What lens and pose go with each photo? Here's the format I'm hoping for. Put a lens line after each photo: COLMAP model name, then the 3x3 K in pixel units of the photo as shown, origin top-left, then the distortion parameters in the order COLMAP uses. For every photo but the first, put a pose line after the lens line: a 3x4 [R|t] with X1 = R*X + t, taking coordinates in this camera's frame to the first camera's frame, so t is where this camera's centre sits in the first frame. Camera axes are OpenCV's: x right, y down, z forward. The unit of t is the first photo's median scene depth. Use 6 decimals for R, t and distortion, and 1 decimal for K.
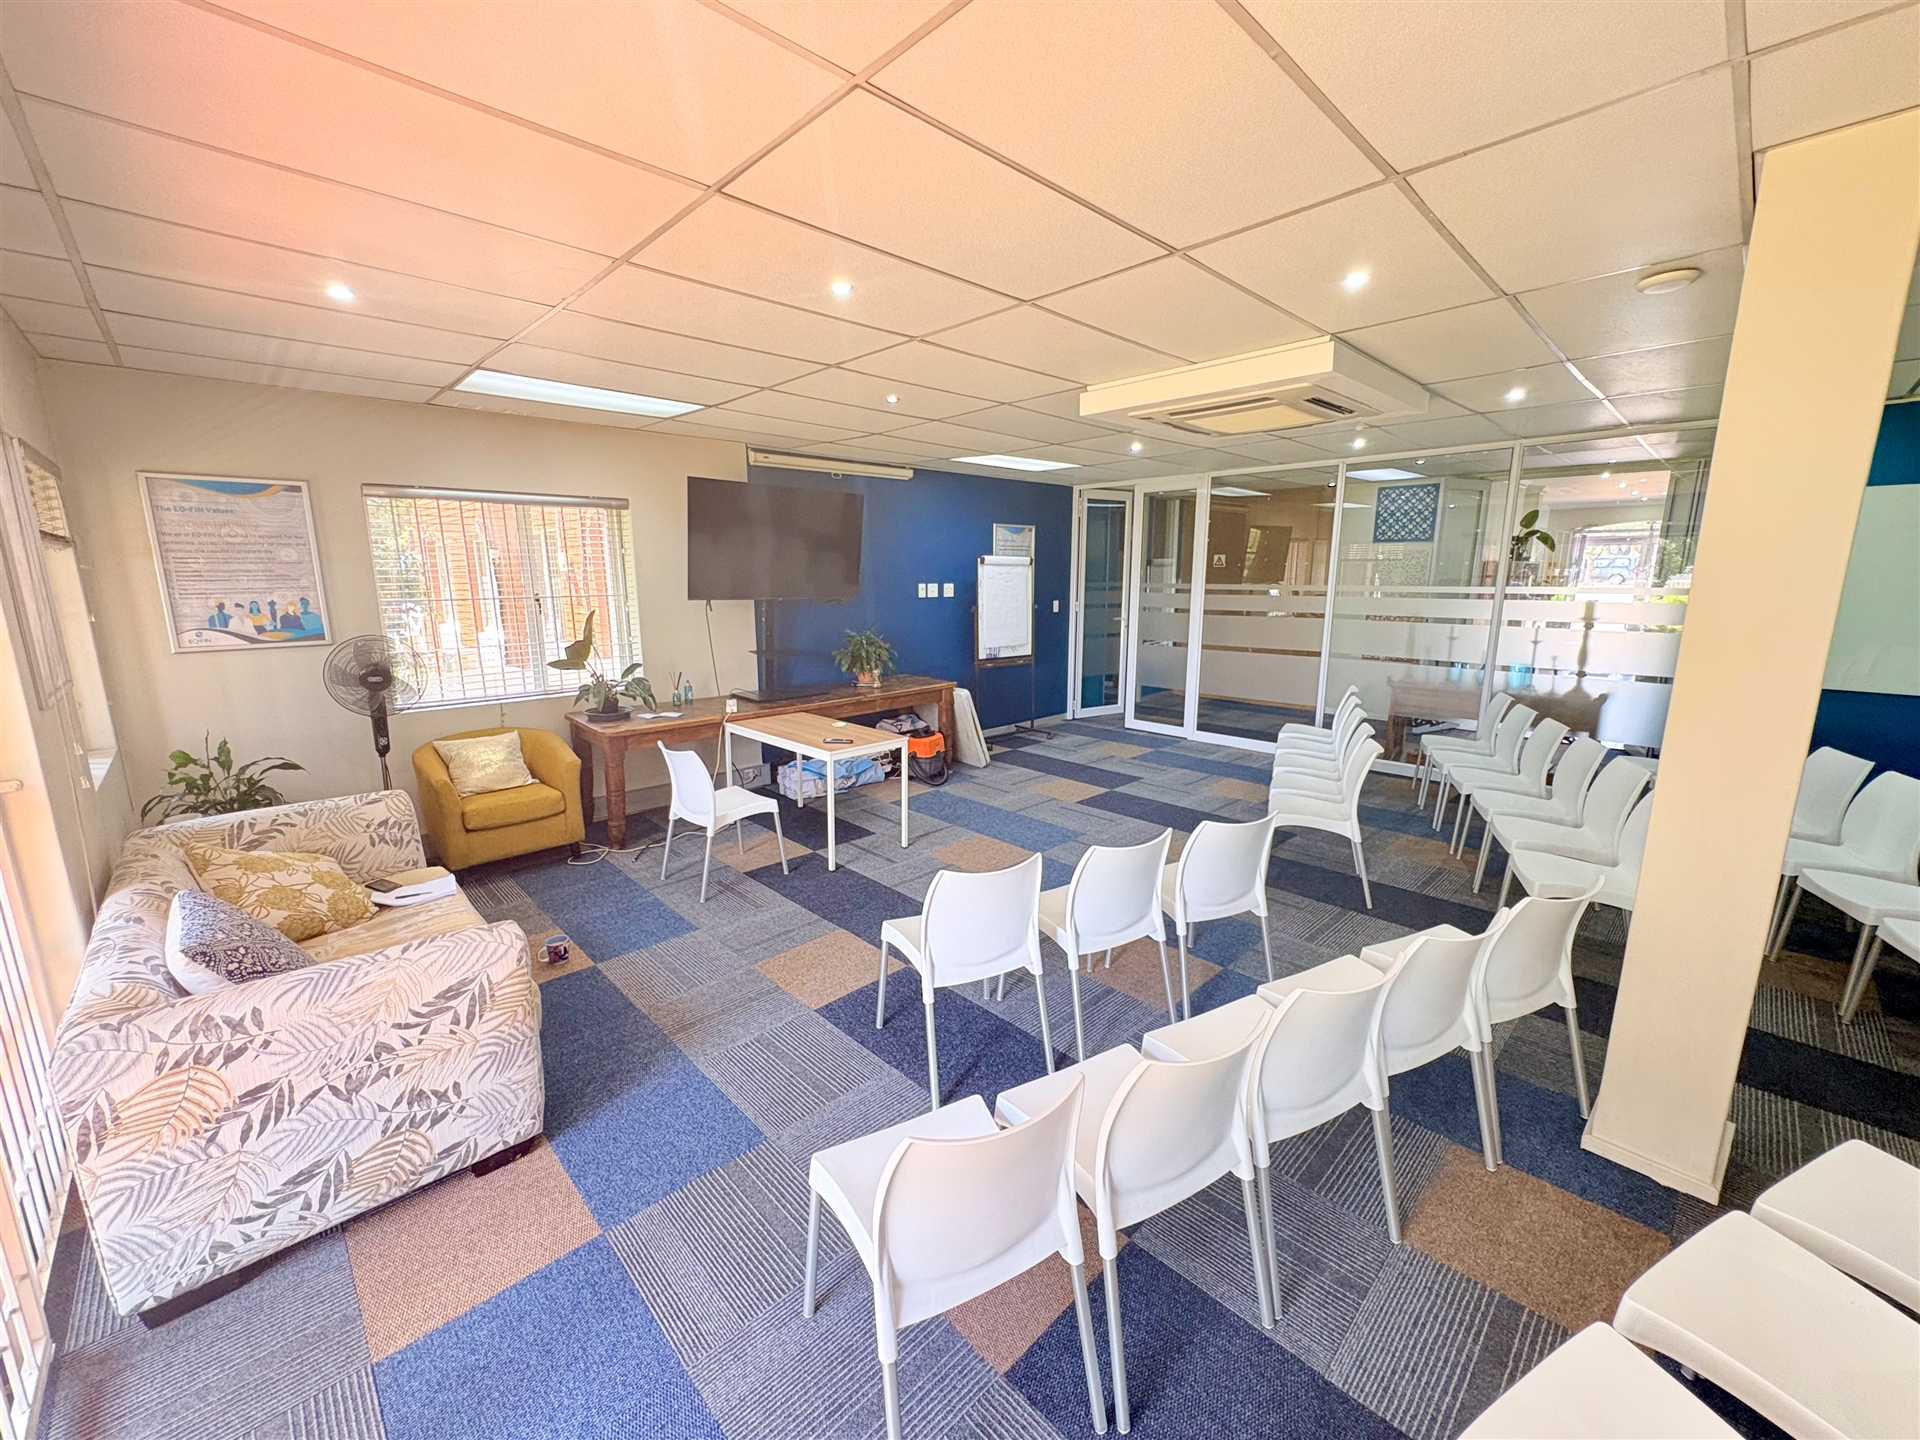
lens RADIAL K [[767.3, 0, 956.2], [0, 767.3, 717.1], [0, 0, 1]] dist [0.002848, 0.000362]
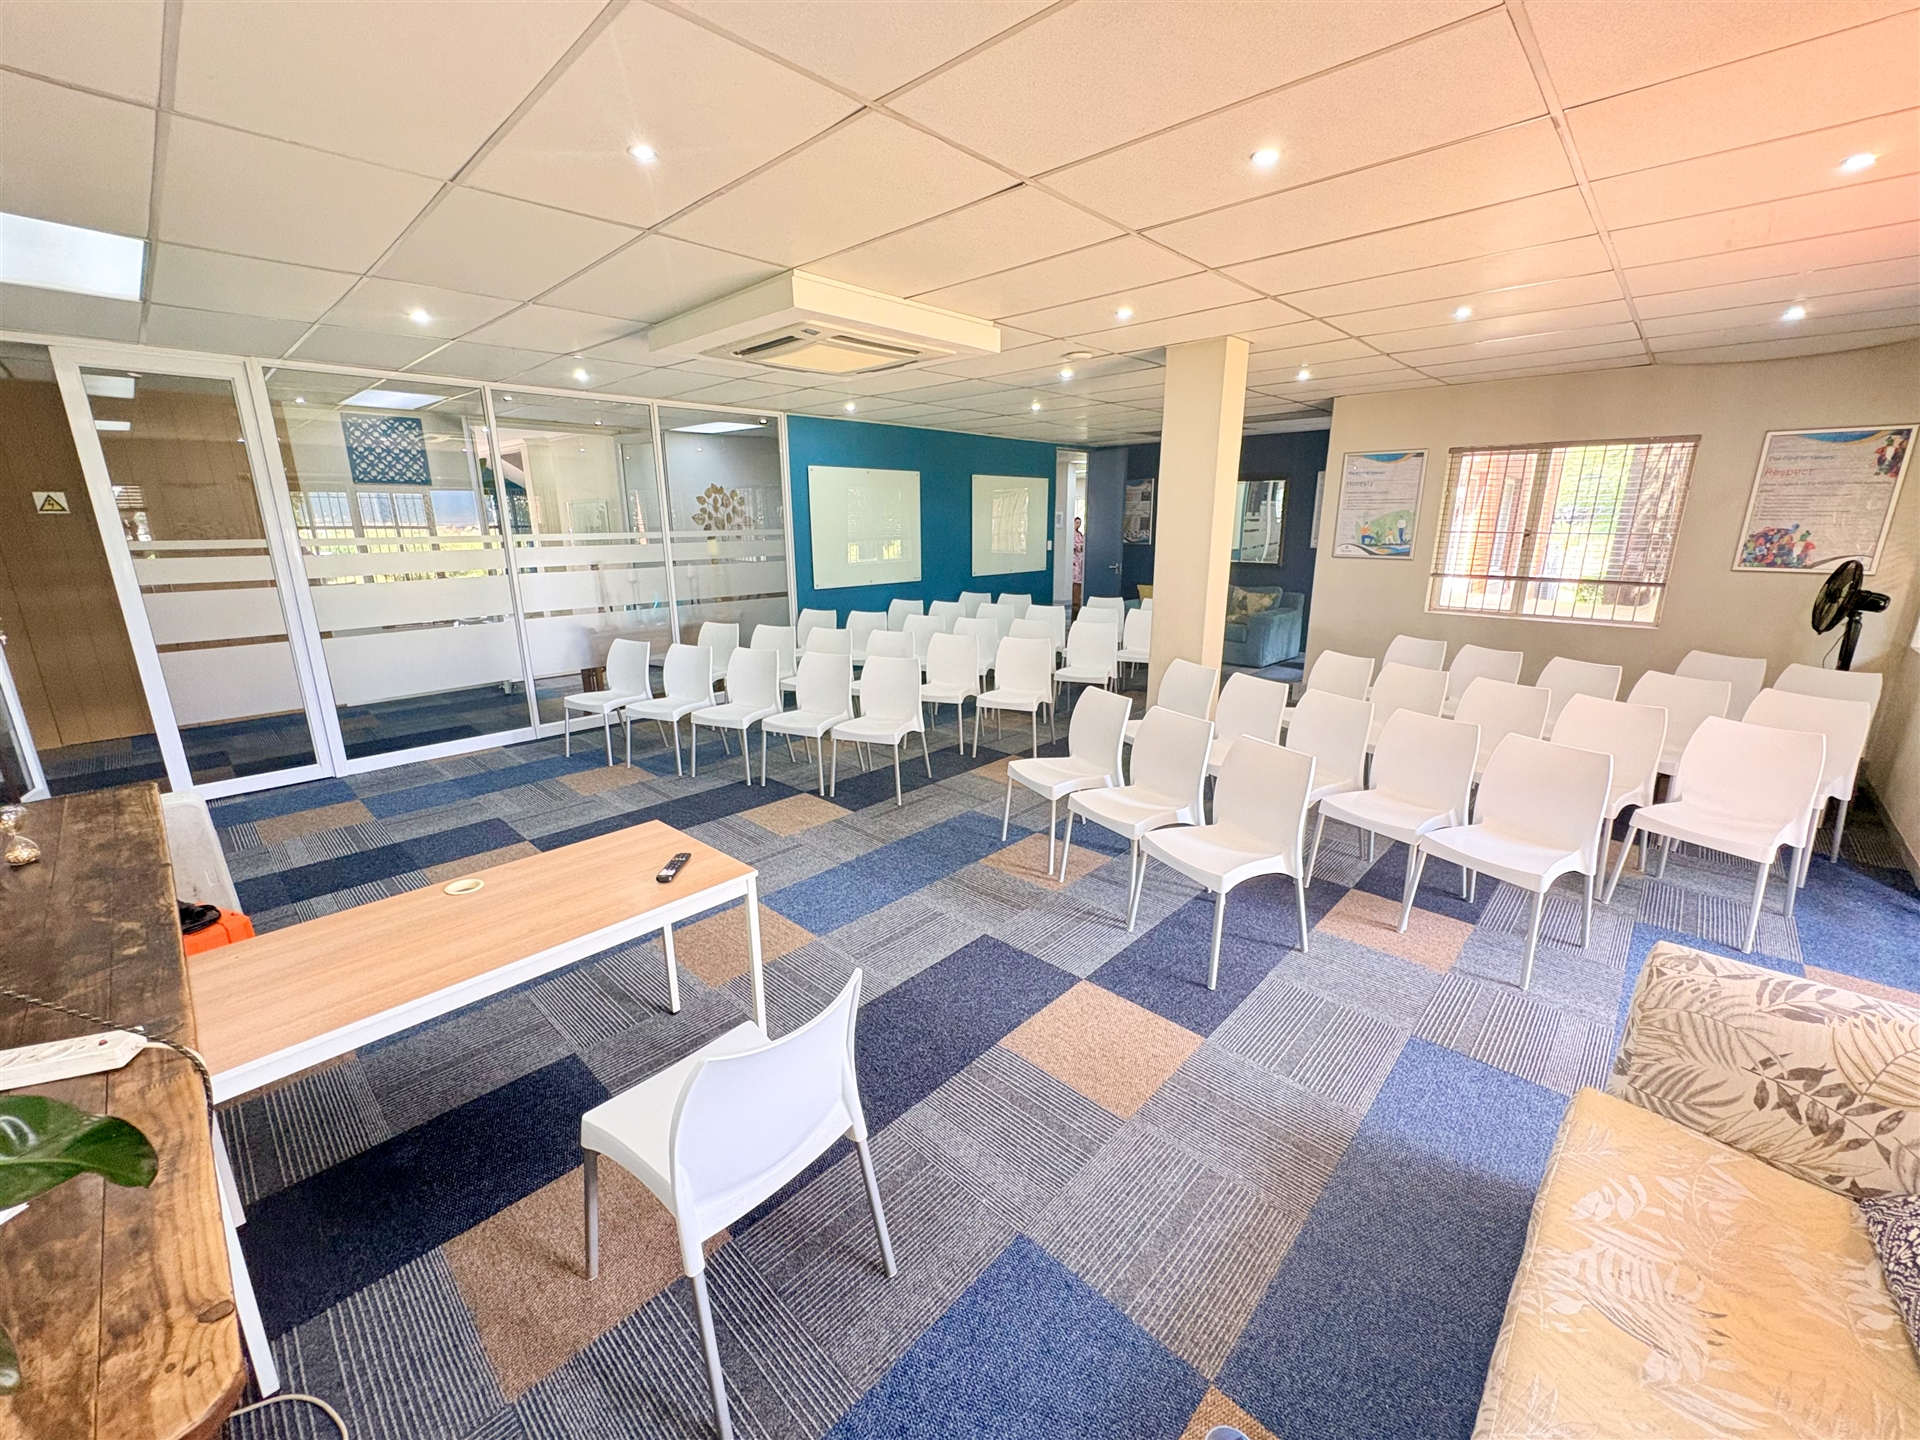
lens RADIAL K [[767.3, 0, 954.5], [0, 767.3, 723.4], [0, 0, 1]] dist [0.002848, 0.000362]
pose [[-0.020881, -0.262877, 0.964603, -0.392264], [0.199378, 0.944339, 0.261670, -0.095988], [-0.979700, 0.197785, 0.032693, 0.515438]]
